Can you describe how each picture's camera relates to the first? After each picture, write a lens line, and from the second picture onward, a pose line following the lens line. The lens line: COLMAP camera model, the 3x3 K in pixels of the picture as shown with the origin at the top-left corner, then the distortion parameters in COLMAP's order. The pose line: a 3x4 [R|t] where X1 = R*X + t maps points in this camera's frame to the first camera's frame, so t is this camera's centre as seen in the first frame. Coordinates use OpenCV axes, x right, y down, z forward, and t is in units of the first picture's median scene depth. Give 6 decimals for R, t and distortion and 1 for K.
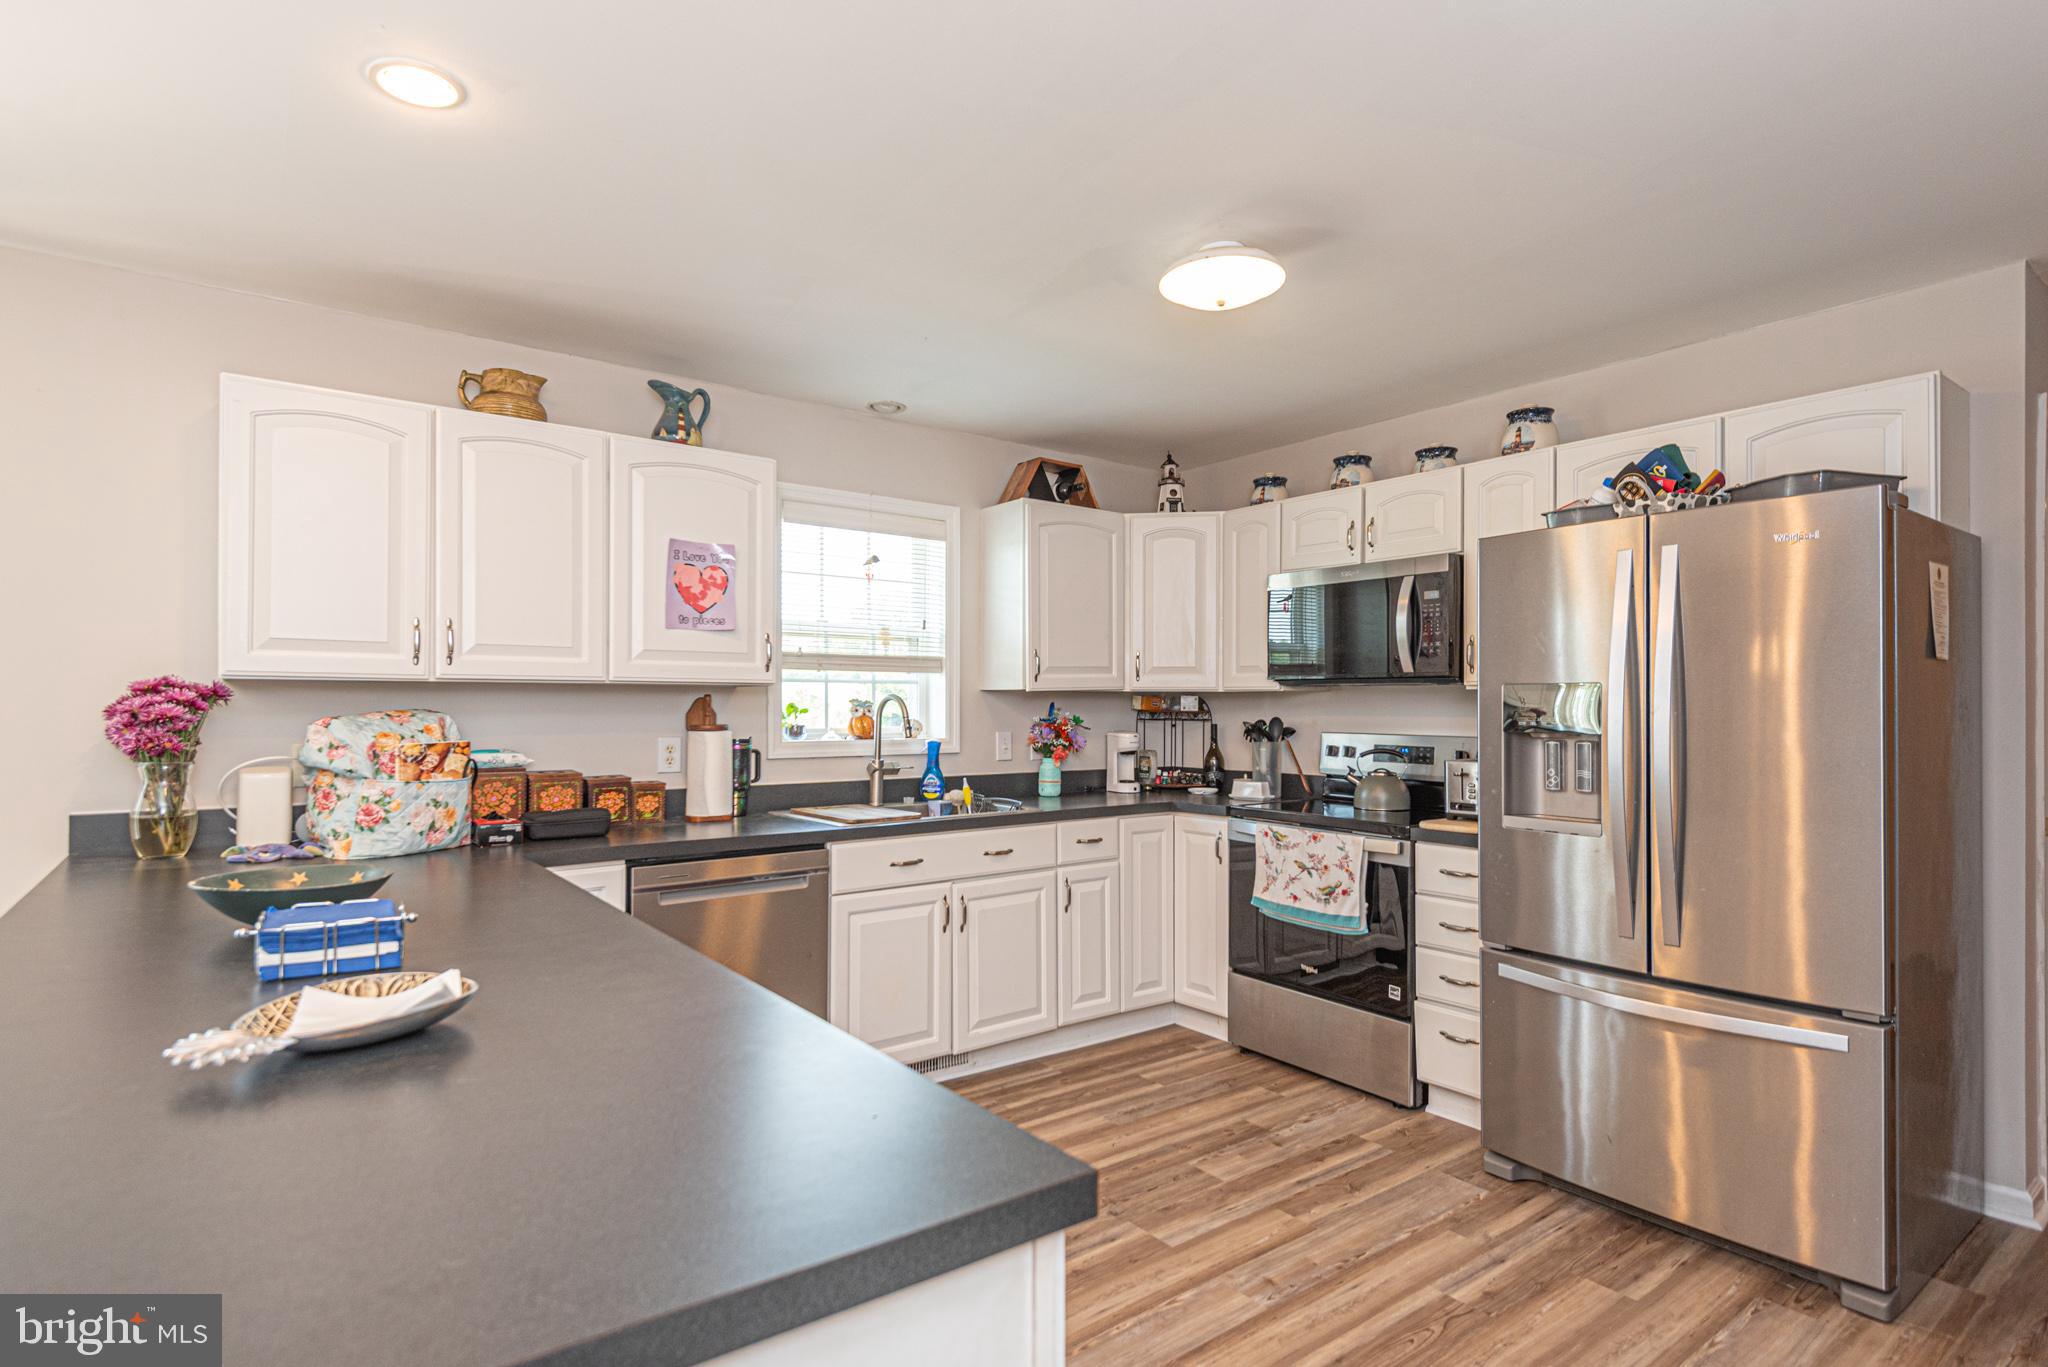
lens RADIAL K [[1034.5, 0, 1024.0], [0, 1034.5, 683.5], [0, 0, 1]] dist [0.013415, -0.013336]
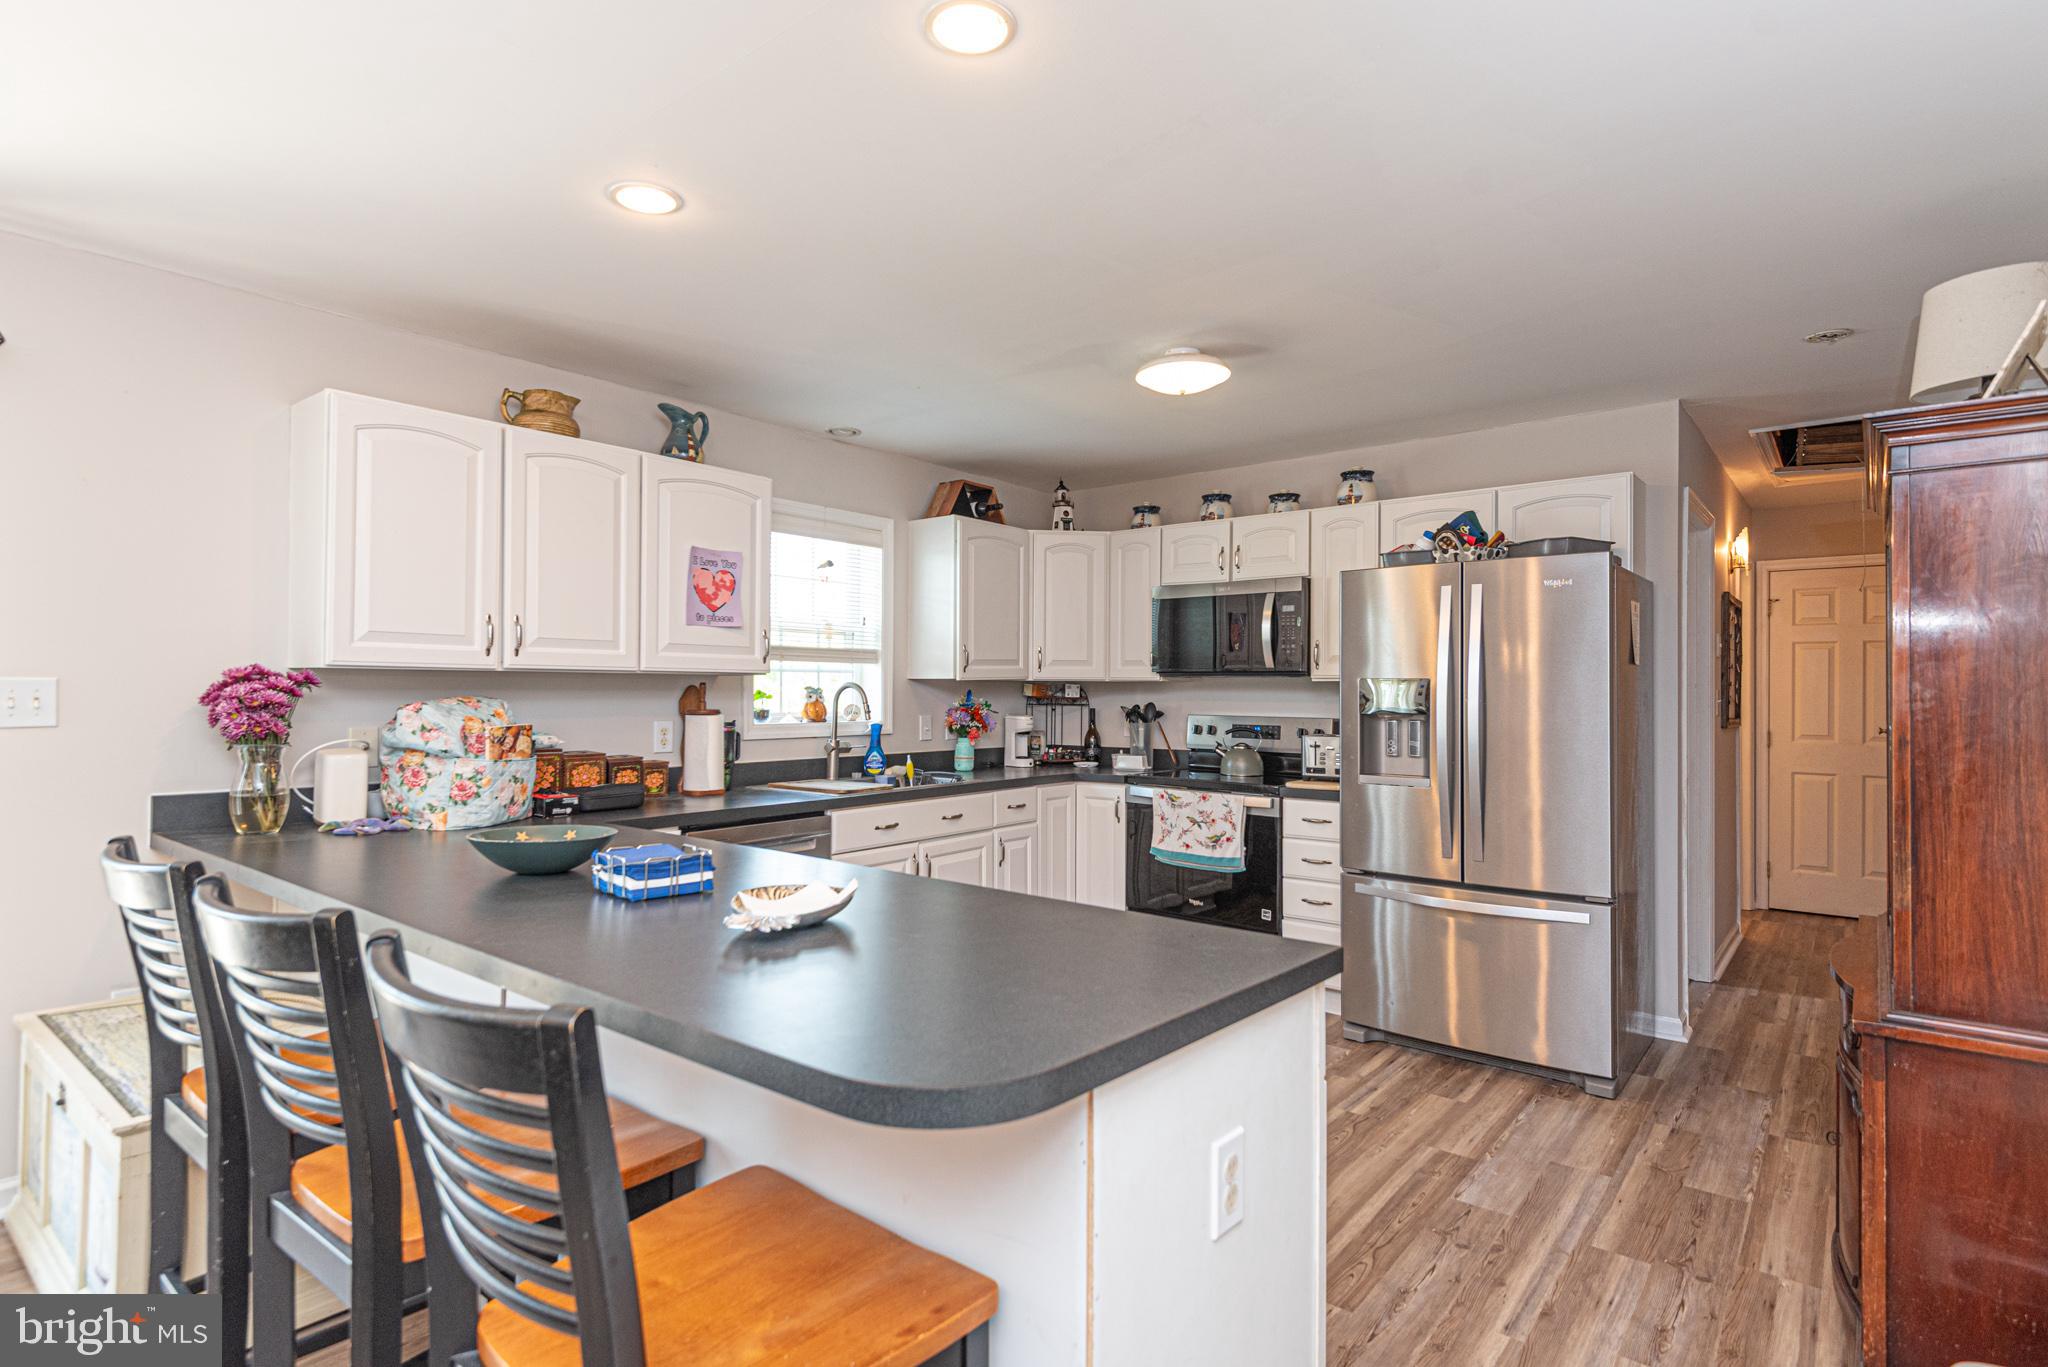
lens RADIAL K [[1016.3, 0, 1025.0], [0, 1016.3, 659.2], [0, 0, 1]] dist [0.000004, -0.000848]
pose [[0.971431, 0.010134, 0.237105, -0.228980], [-0.007951, 0.999917, -0.010159, -0.006350], [-0.237188, 0.007984, 0.971431, -0.158554]]
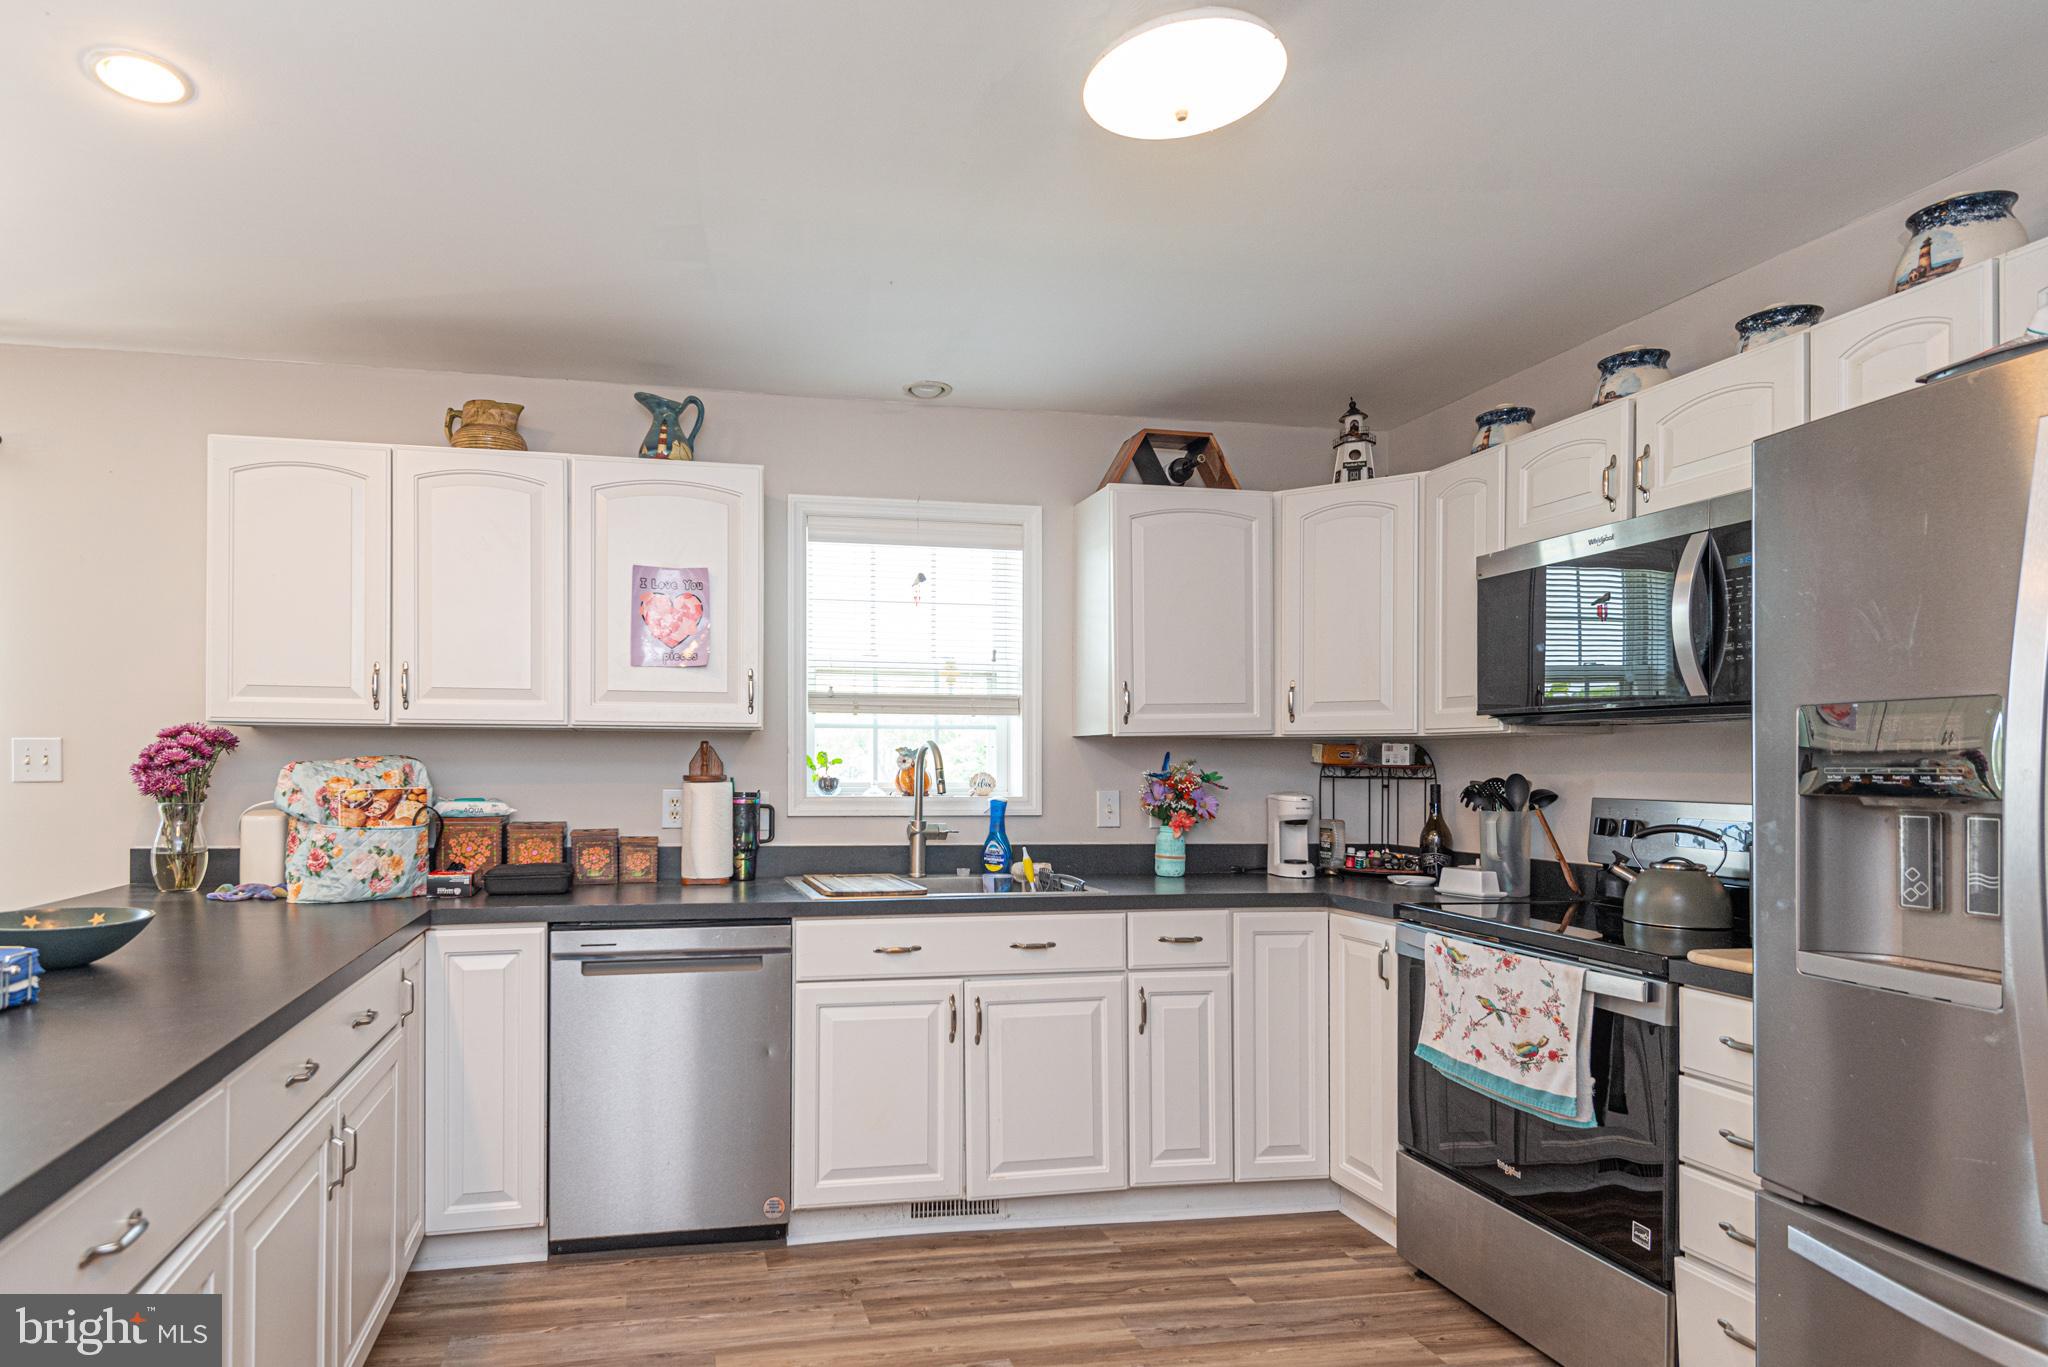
lens RADIAL K [[1109.5, 0, 834.8], [0, 1109.5, 745.5], [0, 0, 1]] dist [0.023614, -0.017075]
pose [[0.887121, -0.005018, -0.461510, 0.232176], [0.006052, 0.999981, 0.000761, 0.014338], [0.461498, -0.003468, 0.887134, 0.210847]]
